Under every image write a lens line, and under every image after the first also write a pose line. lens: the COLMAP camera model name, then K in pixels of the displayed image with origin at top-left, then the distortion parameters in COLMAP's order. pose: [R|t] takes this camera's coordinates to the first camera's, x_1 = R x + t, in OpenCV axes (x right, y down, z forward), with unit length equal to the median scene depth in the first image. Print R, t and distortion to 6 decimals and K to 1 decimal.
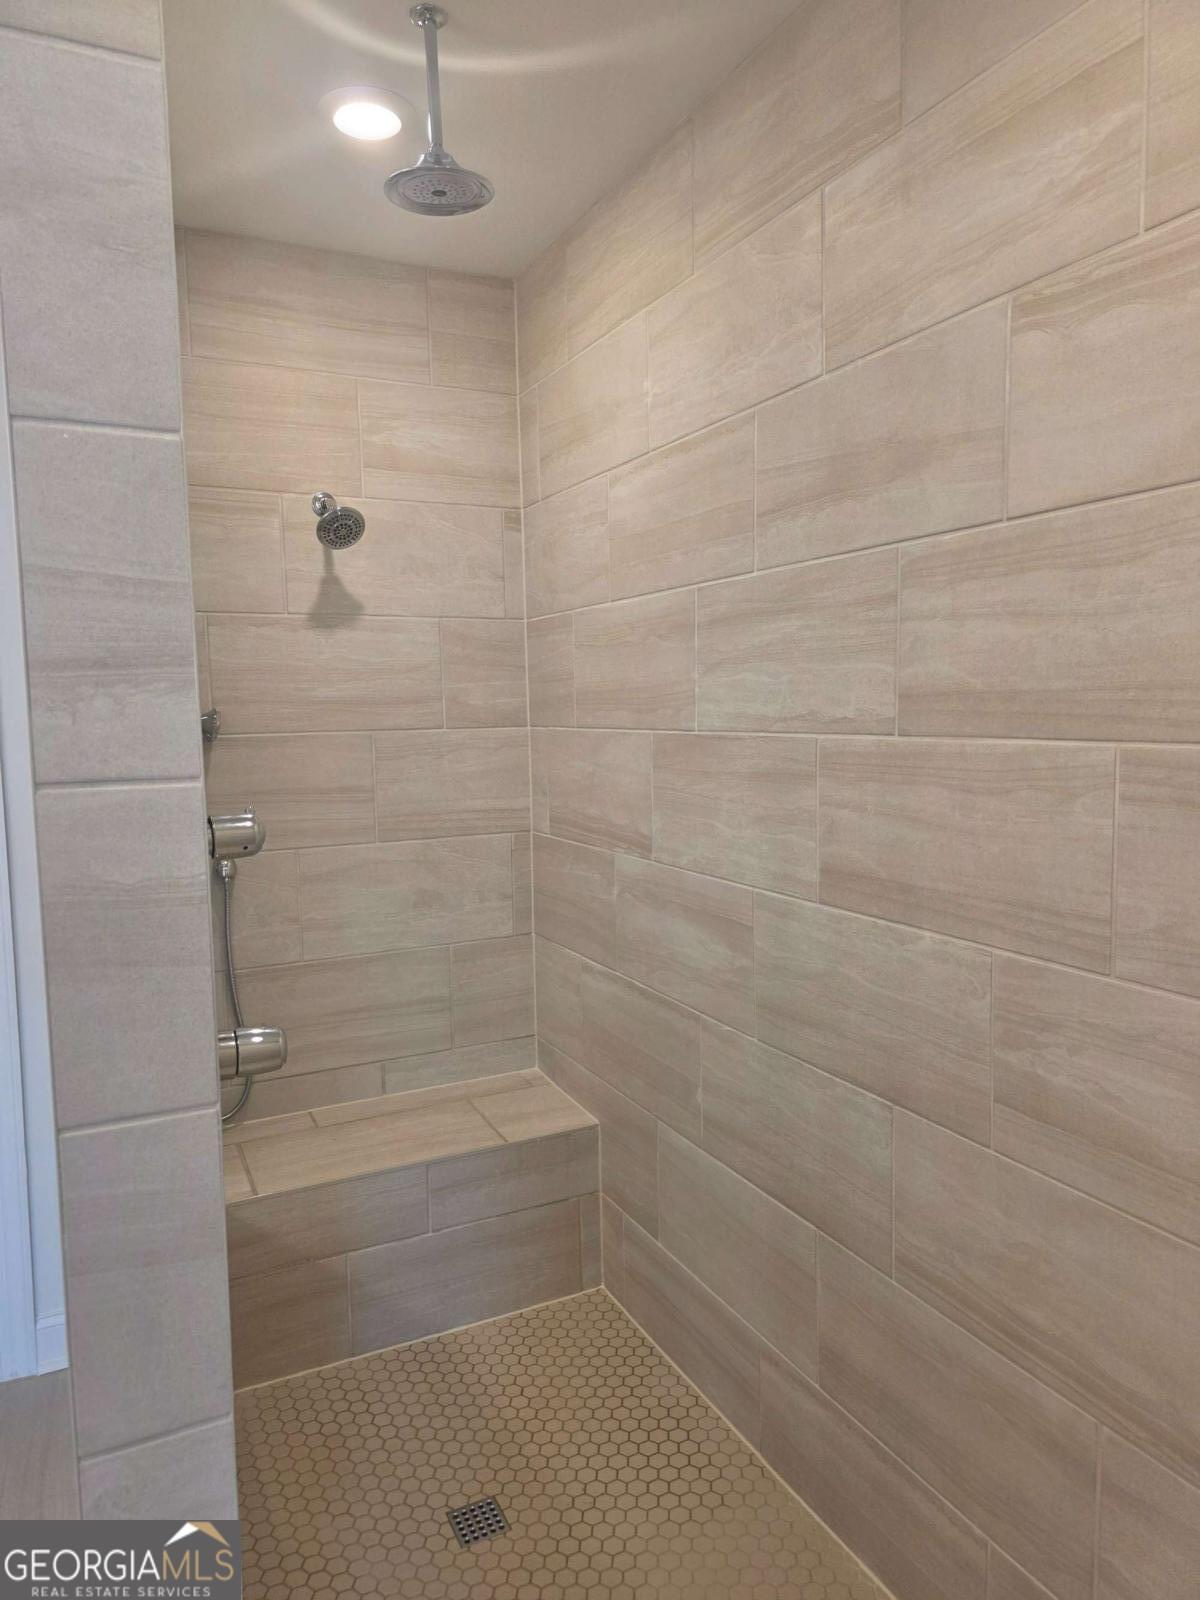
lens RADIAL K [[1072.1, 0, 595.3], [0, 1072.1, 810.4], [0, 0, 1]] dist [0.064073, -0.057346]
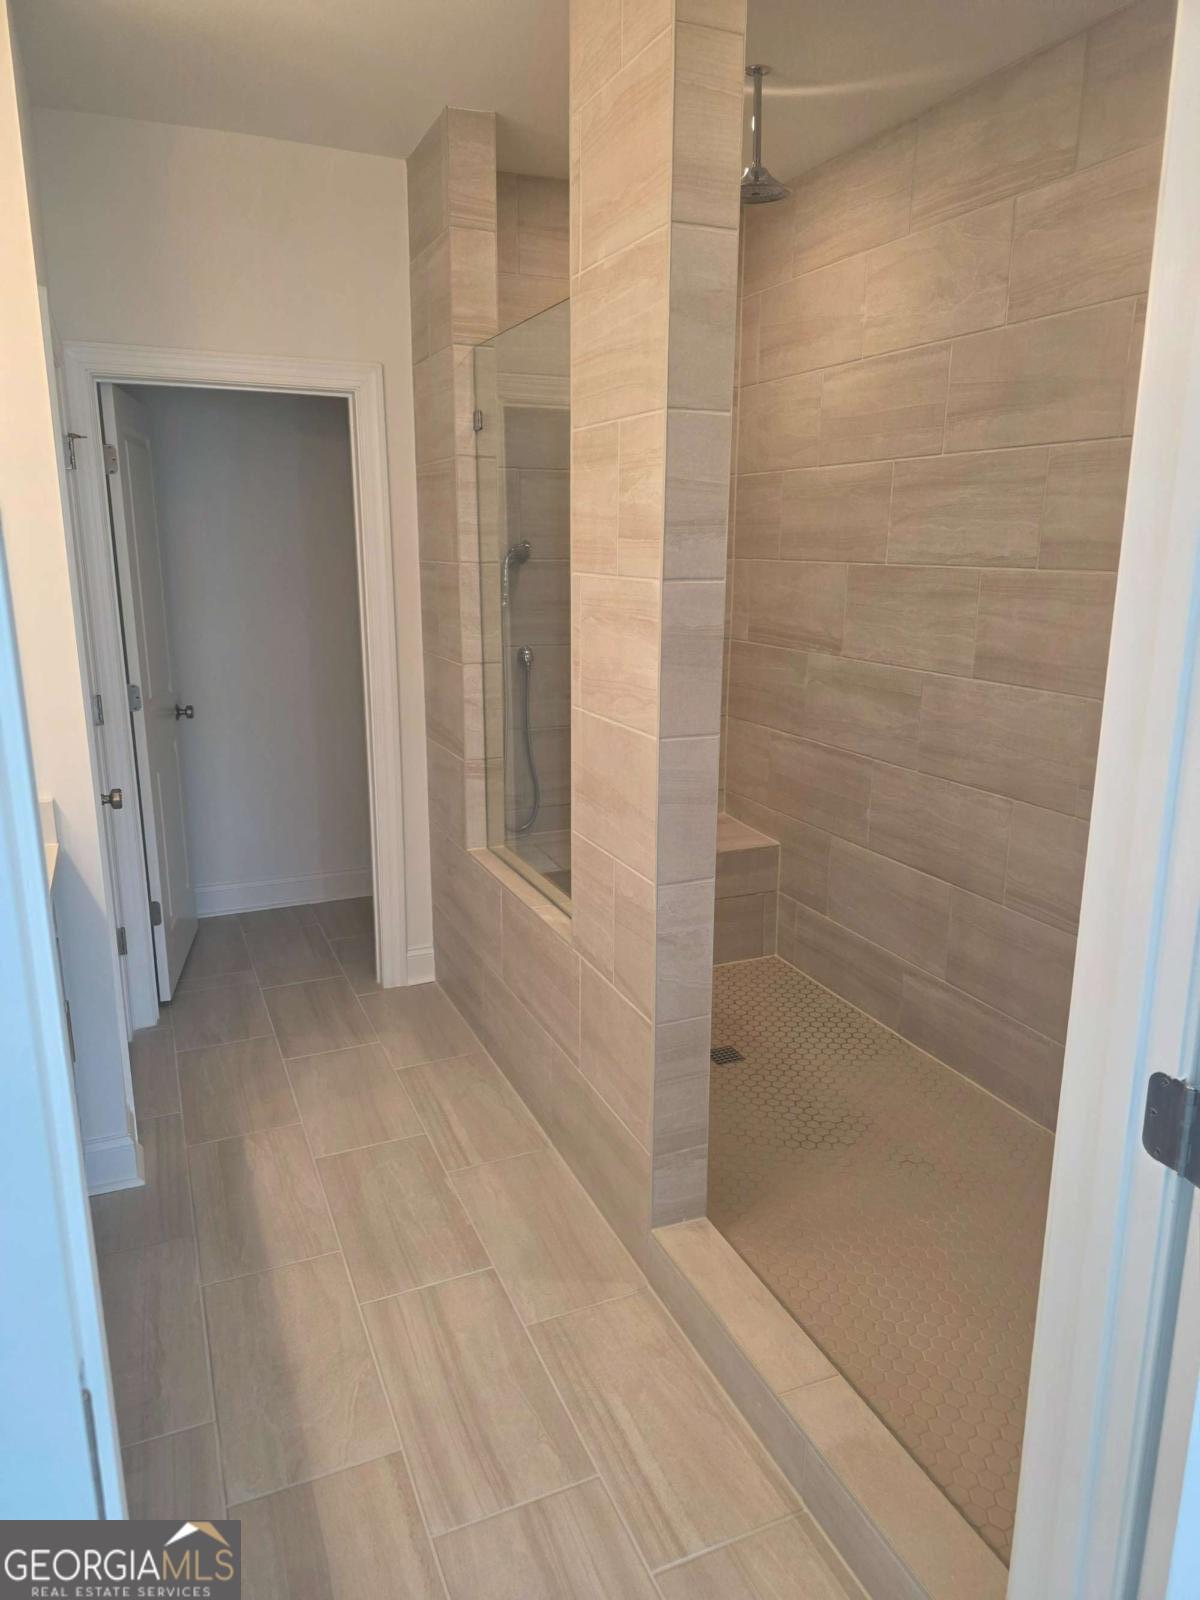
lens RADIAL K [[1072.1, 0, 606.0], [0, 1072.1, 792.2], [0, 0, 1]] dist [0.064073, -0.057346]
pose [[0.998682, 0.034615, -0.037900, -0.234232], [-0.029217, 0.990453, 0.134717, 0.050460], [0.042202, -0.133433, 0.990159, -0.541897]]
